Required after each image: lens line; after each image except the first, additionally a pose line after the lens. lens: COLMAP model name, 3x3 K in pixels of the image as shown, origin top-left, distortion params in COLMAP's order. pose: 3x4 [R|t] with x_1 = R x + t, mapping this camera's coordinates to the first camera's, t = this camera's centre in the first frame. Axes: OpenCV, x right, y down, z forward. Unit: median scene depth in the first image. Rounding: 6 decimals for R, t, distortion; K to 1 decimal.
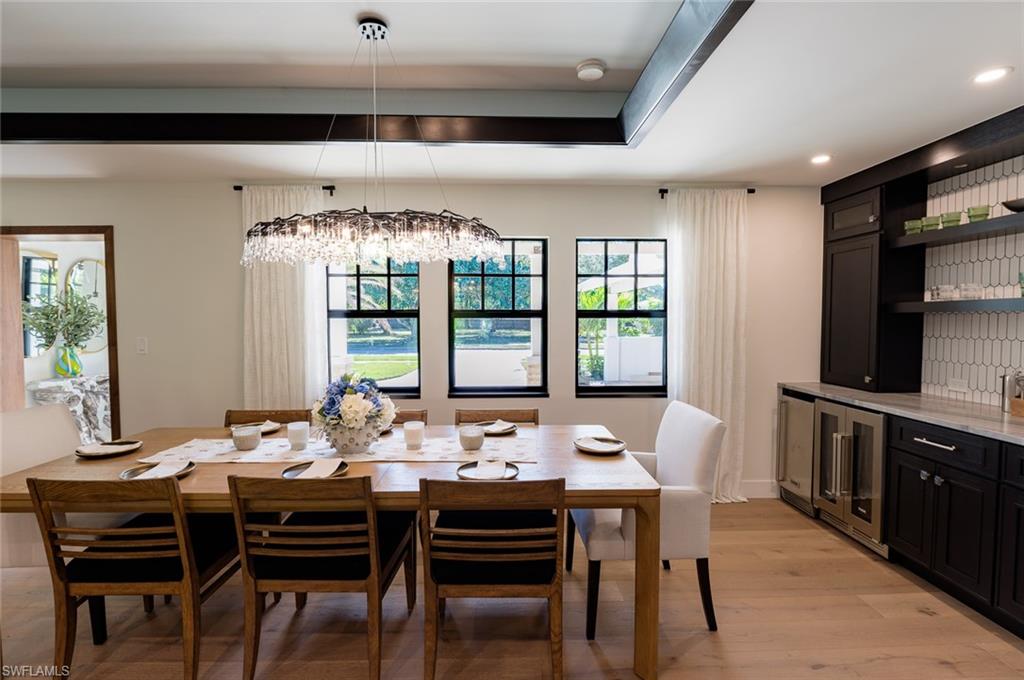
lens RADIAL K [[471.0, 0, 513.7], [0, 471.0, 341.5], [0, 0, 1]] dist [-0.008805, -0.003507]
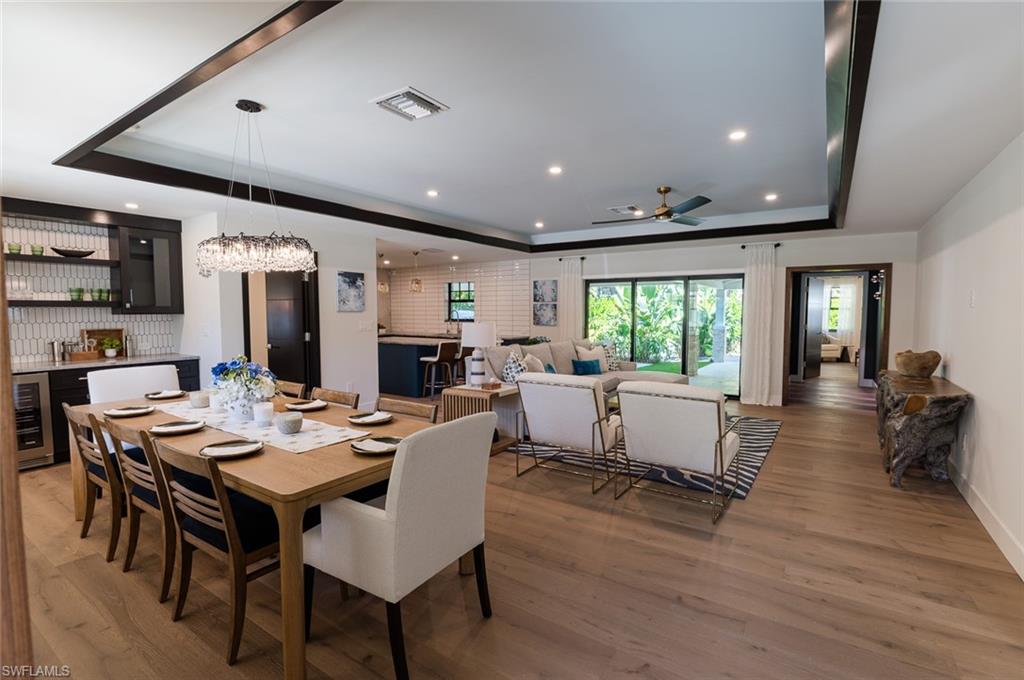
lens RADIAL K [[471.0, 0, 511.5], [0, 471.0, 339.1], [0, 0, 1]] dist [-0.008805, -0.003507]
pose [[-0.809576, -0.032698, 0.586103, -1.139494], [0.031221, 0.994636, 0.098616, -0.049383], [-0.586184, 0.098136, -0.804213, 1.098849]]
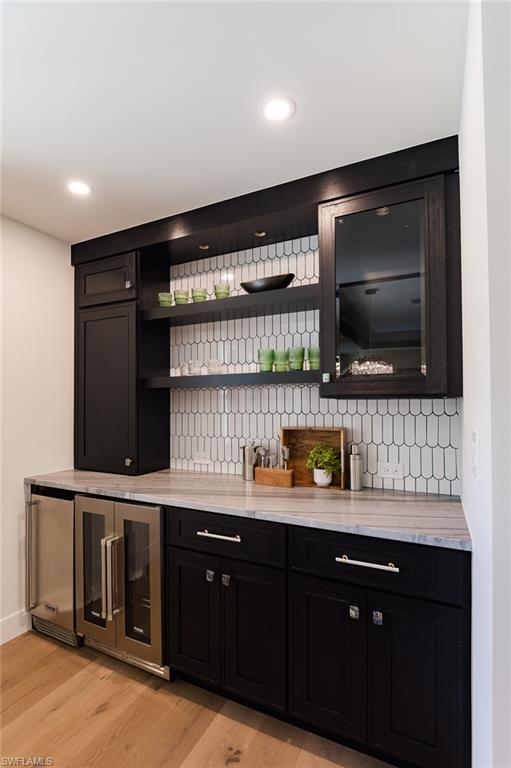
lens RADIAL K [[373.7, 0, 249.8], [0, 373.7, 397.8], [0, 0, 1]] dist [-0.012041, -0.002043]
pose [[0.478289, 0.015277, 0.878069, 0.238050], [0.042721, 0.998260, -0.040638, -0.002225], [-0.877163, 0.056949, 0.476805, 0.444209]]
